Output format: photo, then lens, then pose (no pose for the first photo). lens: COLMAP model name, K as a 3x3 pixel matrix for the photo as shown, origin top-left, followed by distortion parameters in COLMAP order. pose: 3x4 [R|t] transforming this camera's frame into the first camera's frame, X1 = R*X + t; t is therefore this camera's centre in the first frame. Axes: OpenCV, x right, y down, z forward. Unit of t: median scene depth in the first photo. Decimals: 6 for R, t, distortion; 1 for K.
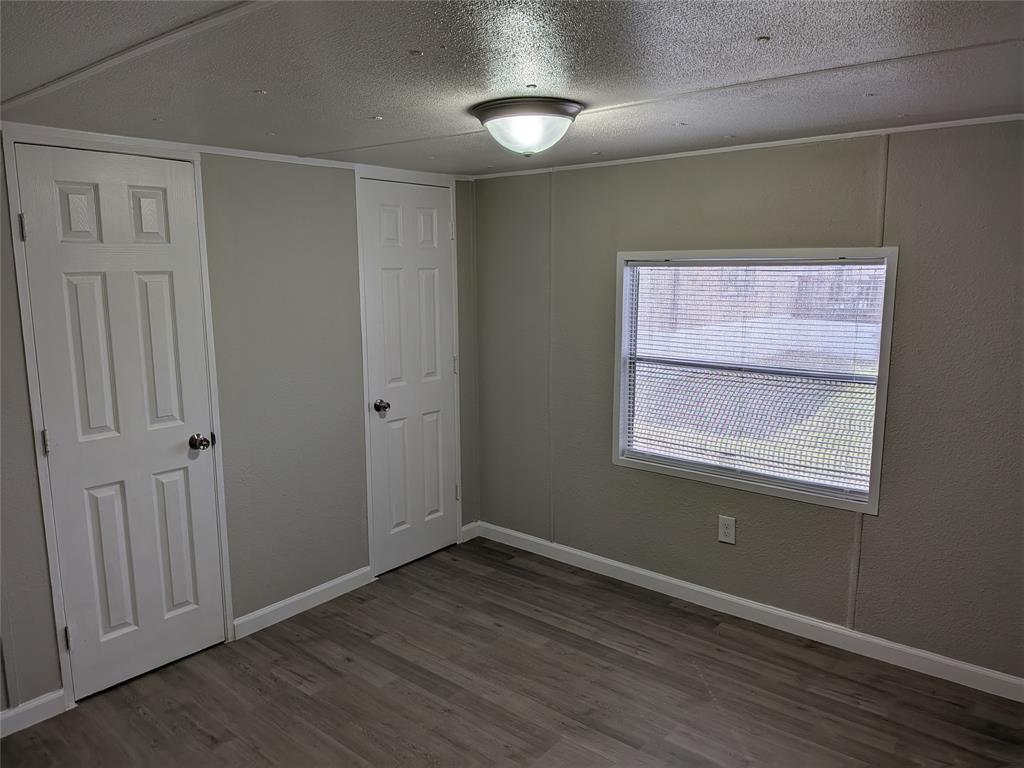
lens RADIAL K [[739.0, 0, 505.2], [0, 739.0, 382.3], [0, 0, 1]] dist [0.060601, -0.097689]
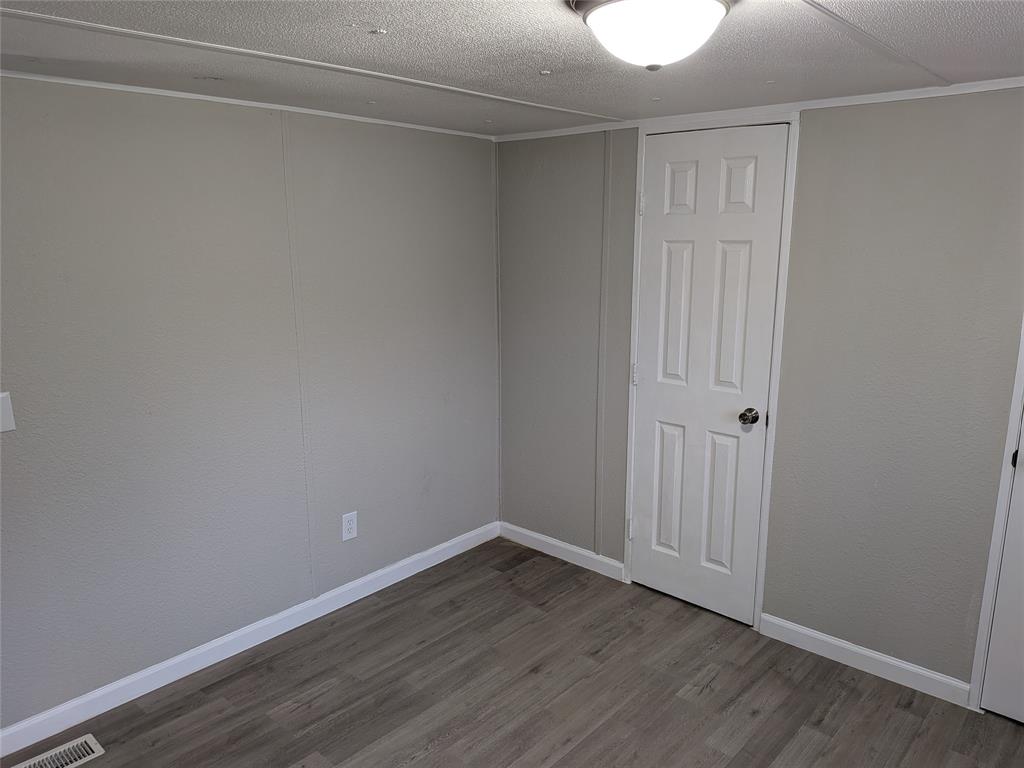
lens RADIAL K [[739.0, 0, 505.2], [0, 739.0, 382.3], [0, 0, 1]] dist [0.060601, -0.097689]
pose [[-0.035674, 0.209954, -0.977060, 0.563873], [-0.155639, 0.964586, 0.212956, -0.125485], [0.987170, 0.159665, -0.001734, 0.697359]]
